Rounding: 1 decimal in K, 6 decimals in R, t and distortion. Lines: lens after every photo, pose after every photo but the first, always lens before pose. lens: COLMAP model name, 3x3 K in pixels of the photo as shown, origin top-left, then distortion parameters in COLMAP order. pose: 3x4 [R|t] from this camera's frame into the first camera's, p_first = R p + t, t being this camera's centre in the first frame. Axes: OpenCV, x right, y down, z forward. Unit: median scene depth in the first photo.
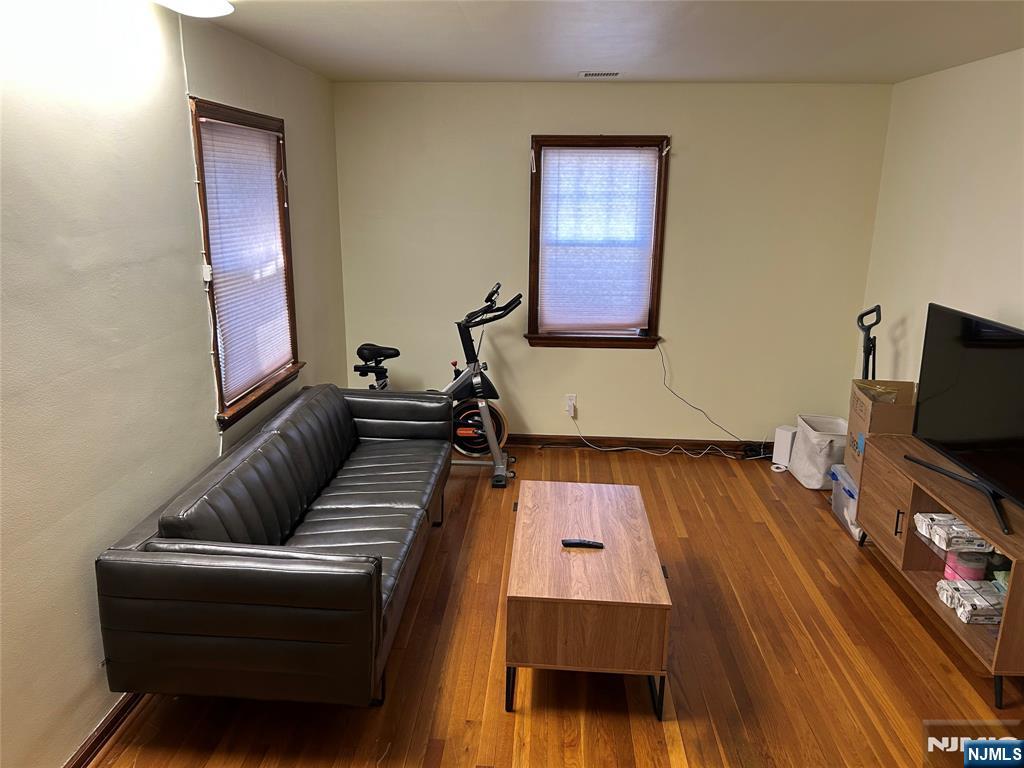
lens RADIAL K [[751.8, 0, 508.6], [0, 751.8, 400.0], [0, 0, 1]] dist [0.091365, -0.193559]
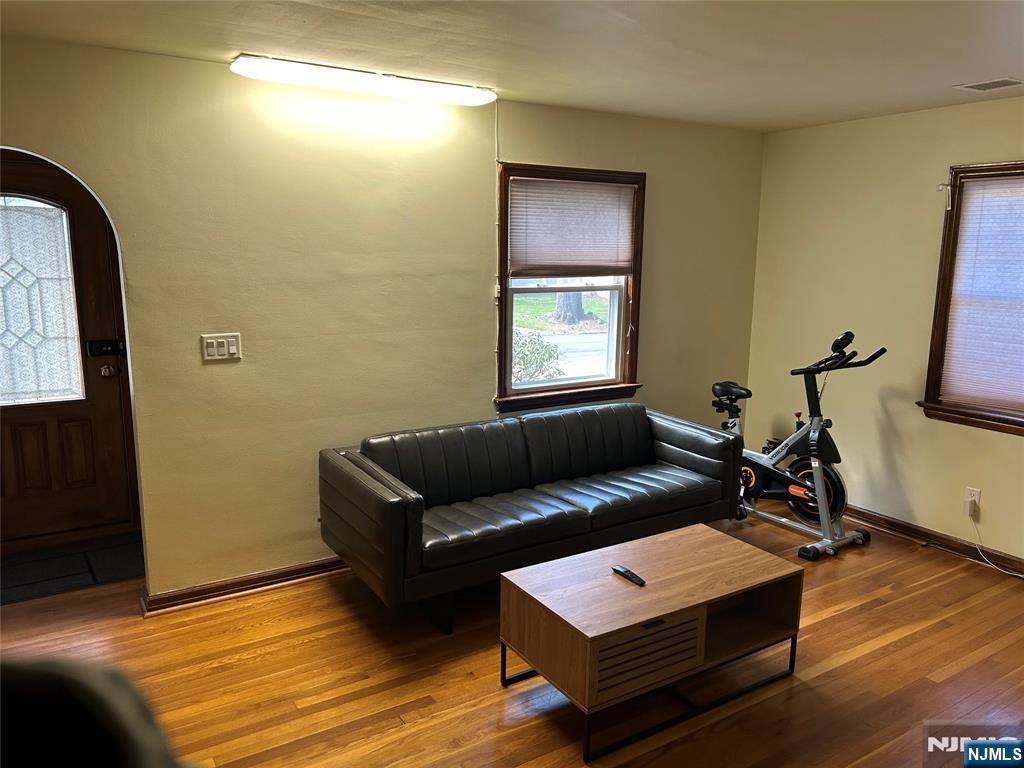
lens RADIAL K [[751.8, 0, 508.6], [0, 751.8, 400.0], [0, 0, 1]] dist [0.091365, -0.193559]
pose [[0.576693, 0.152972, -0.802512, 0.467050], [-0.220792, 0.974942, 0.027176, -0.012722], [0.786560, 0.161516, 0.596017, 0.164108]]
